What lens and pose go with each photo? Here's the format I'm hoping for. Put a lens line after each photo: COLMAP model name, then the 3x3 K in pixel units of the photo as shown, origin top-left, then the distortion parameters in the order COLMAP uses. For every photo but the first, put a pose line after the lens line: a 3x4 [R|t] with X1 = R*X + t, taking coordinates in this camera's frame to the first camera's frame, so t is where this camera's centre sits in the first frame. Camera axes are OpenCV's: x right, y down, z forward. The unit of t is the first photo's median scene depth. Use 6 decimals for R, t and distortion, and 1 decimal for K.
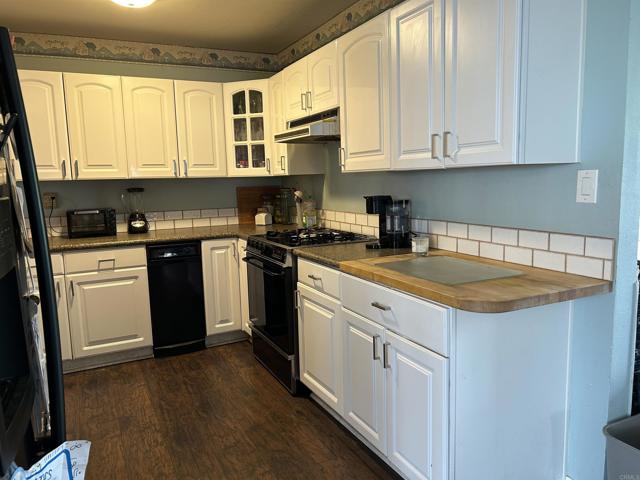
lens RADIAL K [[476.5, 0, 323.8], [0, 476.5, 241.2], [0, 0, 1]] dist [0.032223, -0.043418]
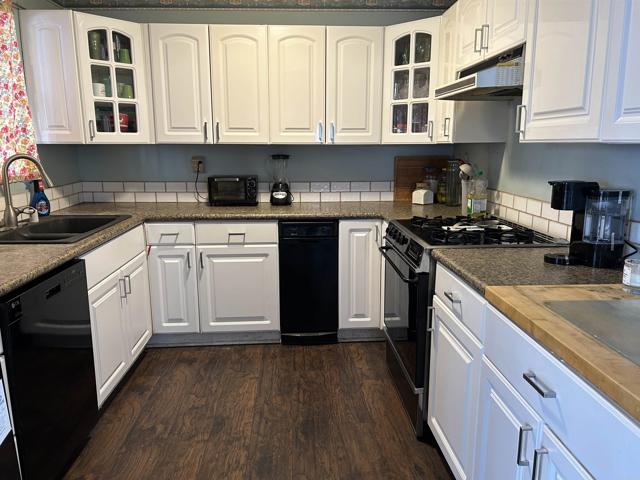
lens RADIAL K [[476.5, 0, 318.7], [0, 476.5, 243.0], [0, 0, 1]] dist [0.032223, -0.043418]
pose [[0.912760, 0.105987, -0.394507, 0.051580], [-0.074958, 0.992813, 0.093296, -0.039219], [0.401559, -0.055586, 0.914145, 0.224448]]
